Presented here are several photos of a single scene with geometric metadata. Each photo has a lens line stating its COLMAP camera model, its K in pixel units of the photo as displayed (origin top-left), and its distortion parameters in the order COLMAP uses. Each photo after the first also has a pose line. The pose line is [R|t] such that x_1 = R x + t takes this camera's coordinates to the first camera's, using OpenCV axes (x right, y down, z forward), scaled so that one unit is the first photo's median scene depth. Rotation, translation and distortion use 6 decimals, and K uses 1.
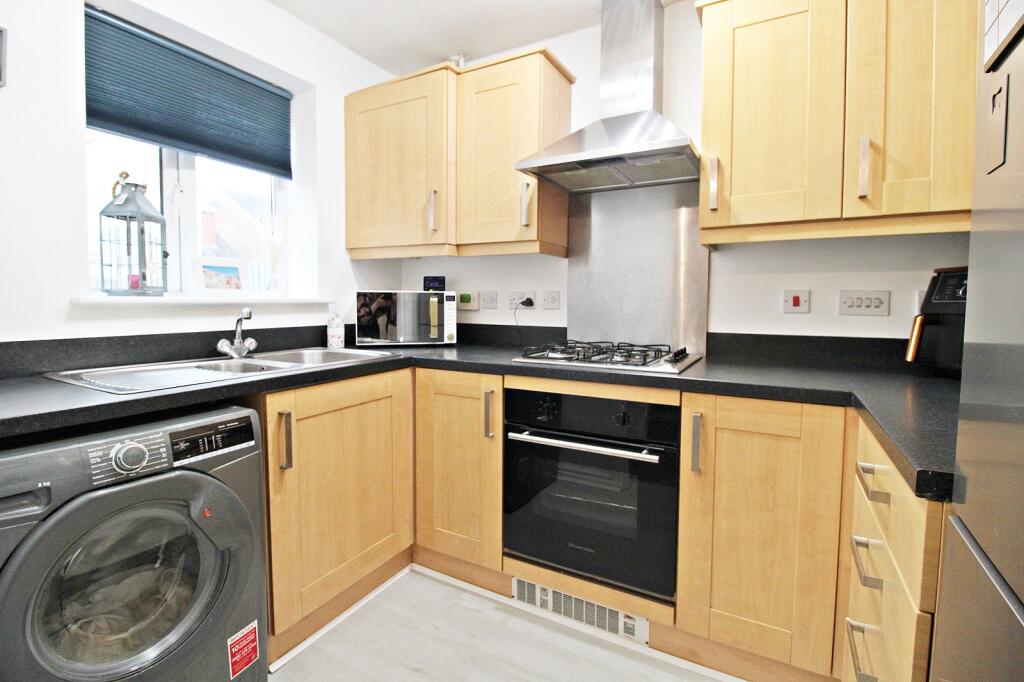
lens RADIAL K [[474.5, 0, 512.5], [0, 474.5, 324.6], [0, 0, 1]] dist [-0.000155, -0.012499]
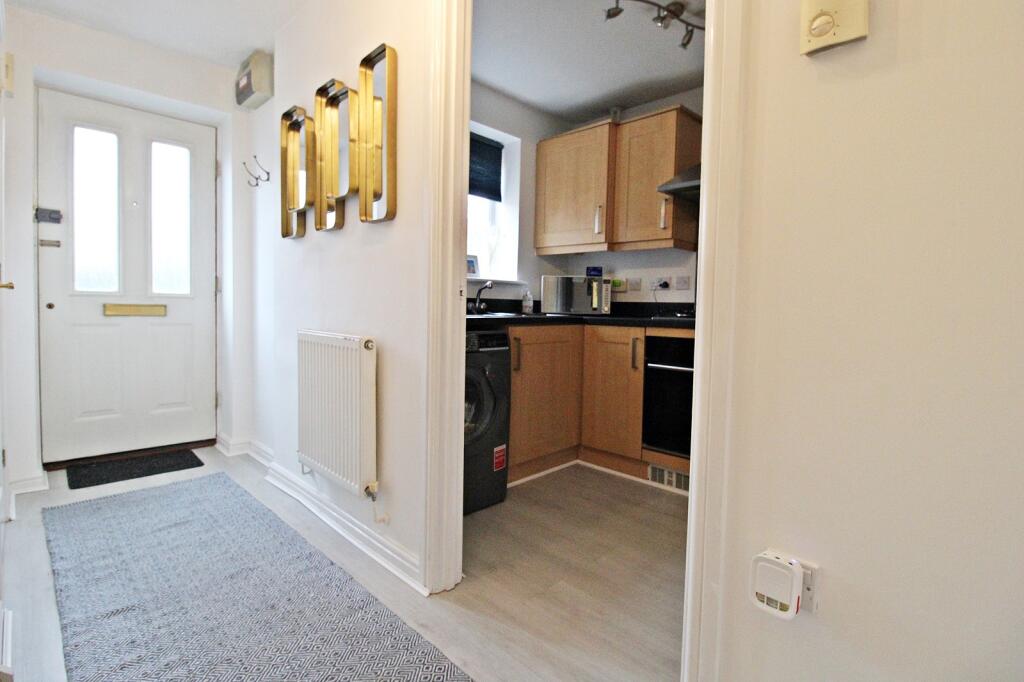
lens RADIAL K [[487.8, 0, 513.7], [0, 487.8, 325.6], [0, 0, 1]] dist [0.000395, -0.013233]
pose [[0.962130, 0.024677, -0.271473, -0.001531], [-0.028125, 0.999566, -0.008814, 0.123639], [0.271137, 0.016115, 0.962406, -0.599793]]
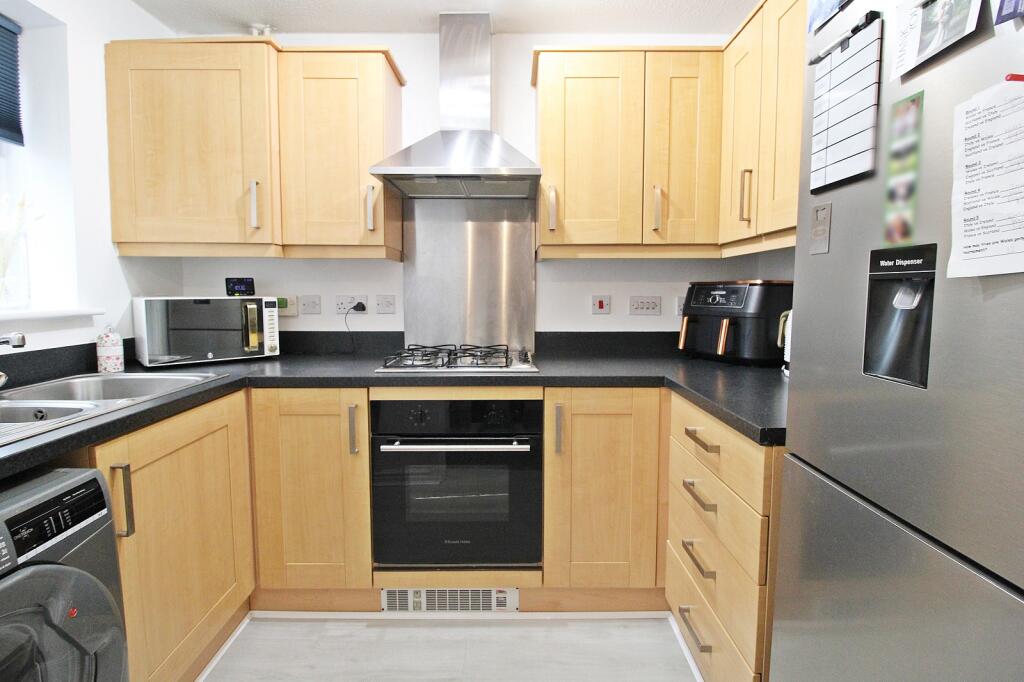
lens RADIAL K [[487.8, 0, 513.7], [0, 487.8, 325.6], [0, 0, 1]] dist [0.000395, -0.013233]
pose [[0.870276, -0.040787, 0.490872, -0.239634], [0.028890, 0.999077, 0.031793, -0.042085], [-0.491716, -0.013488, 0.870651, -0.009509]]
